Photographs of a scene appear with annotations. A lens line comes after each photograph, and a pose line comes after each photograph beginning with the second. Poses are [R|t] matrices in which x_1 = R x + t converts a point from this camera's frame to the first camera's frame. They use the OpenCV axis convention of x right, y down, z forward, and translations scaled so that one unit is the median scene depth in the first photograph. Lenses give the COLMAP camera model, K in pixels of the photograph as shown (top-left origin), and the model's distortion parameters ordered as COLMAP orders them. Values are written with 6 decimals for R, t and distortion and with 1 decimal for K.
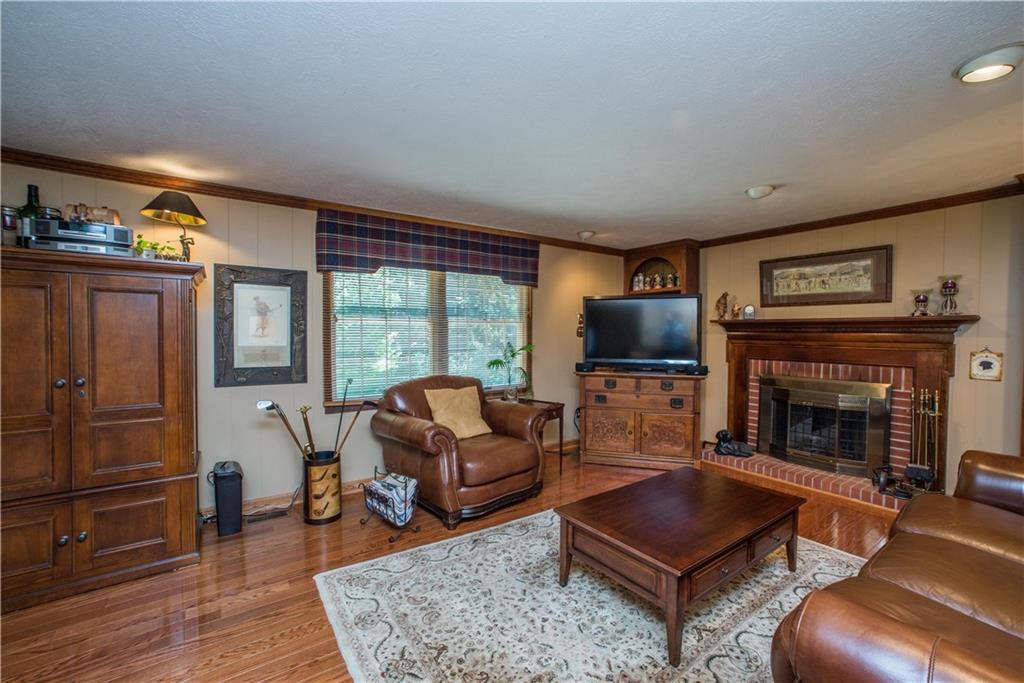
lens RADIAL K [[431.5, 0, 509.1], [0, 431.5, 329.2], [0, 0, 1]] dist [-0.026054, 0.000272]
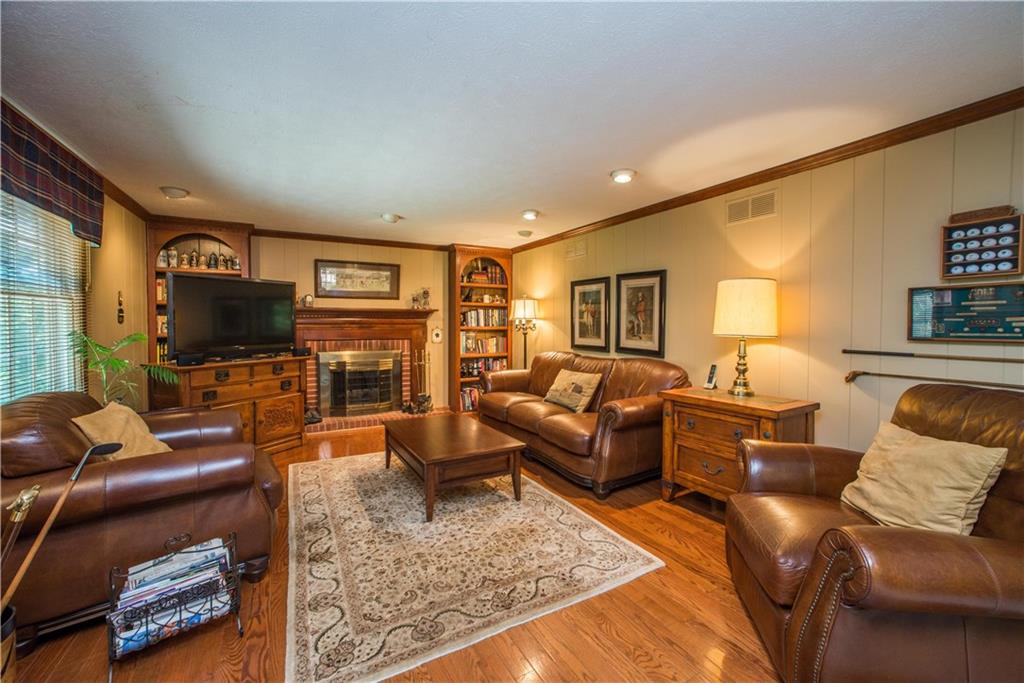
lens RADIAL K [[412.6, 0, 513.0], [0, 412.6, 318.7], [0, 0, 1]] dist [-0.001542, 0.000073]
pose [[0.108699, 0.005289, 0.994061, -0.652341], [-0.005141, 0.999975, -0.004758, 0.014853], [-0.994061, -0.004593, 0.108724, 0.402464]]
